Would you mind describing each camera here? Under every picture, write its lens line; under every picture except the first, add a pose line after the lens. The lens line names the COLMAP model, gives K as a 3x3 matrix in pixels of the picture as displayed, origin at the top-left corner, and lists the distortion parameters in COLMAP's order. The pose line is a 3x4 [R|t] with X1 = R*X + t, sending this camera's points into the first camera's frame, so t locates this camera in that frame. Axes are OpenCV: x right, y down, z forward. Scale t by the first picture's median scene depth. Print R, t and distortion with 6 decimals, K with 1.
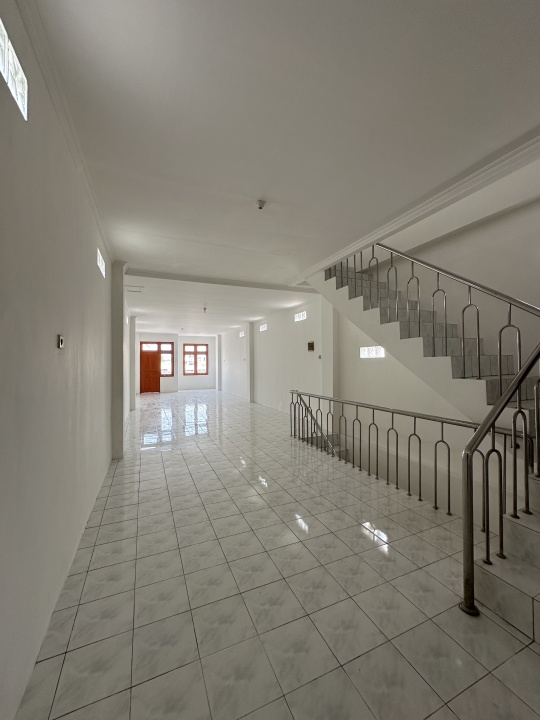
lens RADIAL K [[286.3, 0, 270.0], [0, 286.3, 360.0], [0, 0, 1]] dist [0.000551, -0.000009]
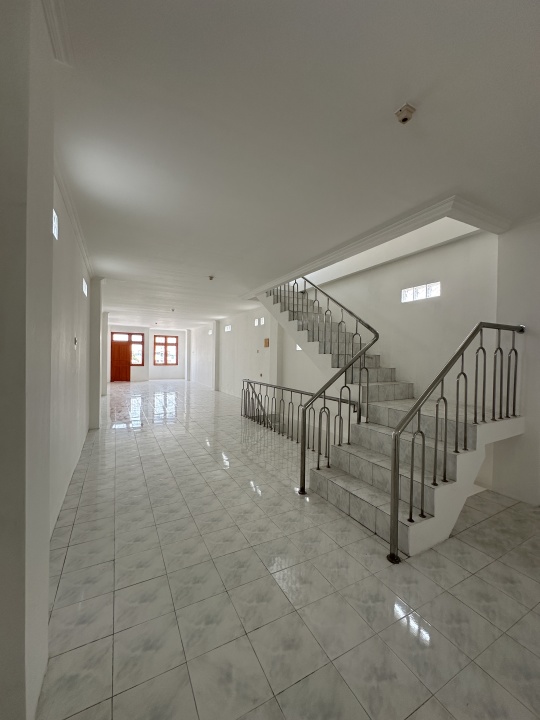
lens RADIAL K [[286.3, 0, 270.0], [0, 286.3, 360.0], [0, 0, 1]] dist [0.000551, -0.000009]
pose [[0.995685, 0.023870, 0.089679, 0.041806], [-0.026145, 0.999363, 0.024287, -0.003930], [-0.089042, -0.026527, 0.995675, -0.121812]]
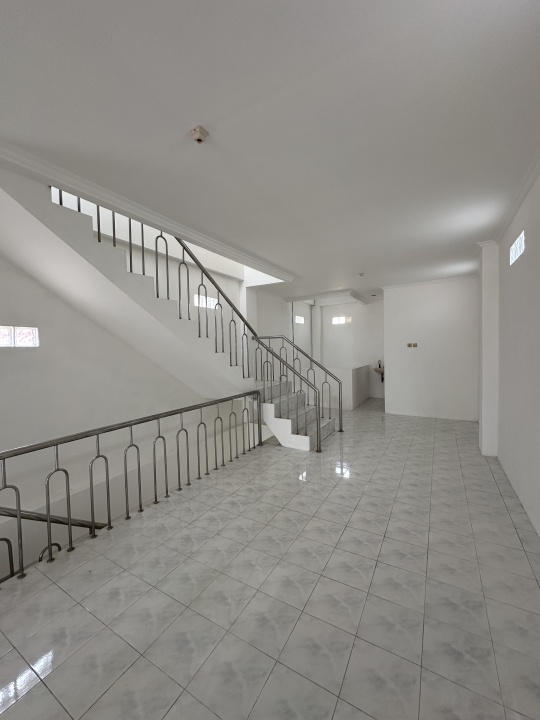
lens RADIAL K [[286.3, 0, 270.0], [0, 286.3, 360.0], [0, 0, 1]] dist [0.000551, -0.000009]
pose [[-0.595134, -0.012077, 0.803536, -0.194195], [0.016912, 0.999477, 0.027548, -0.004629], [-0.803449, 0.029984, -0.594618, 0.496018]]
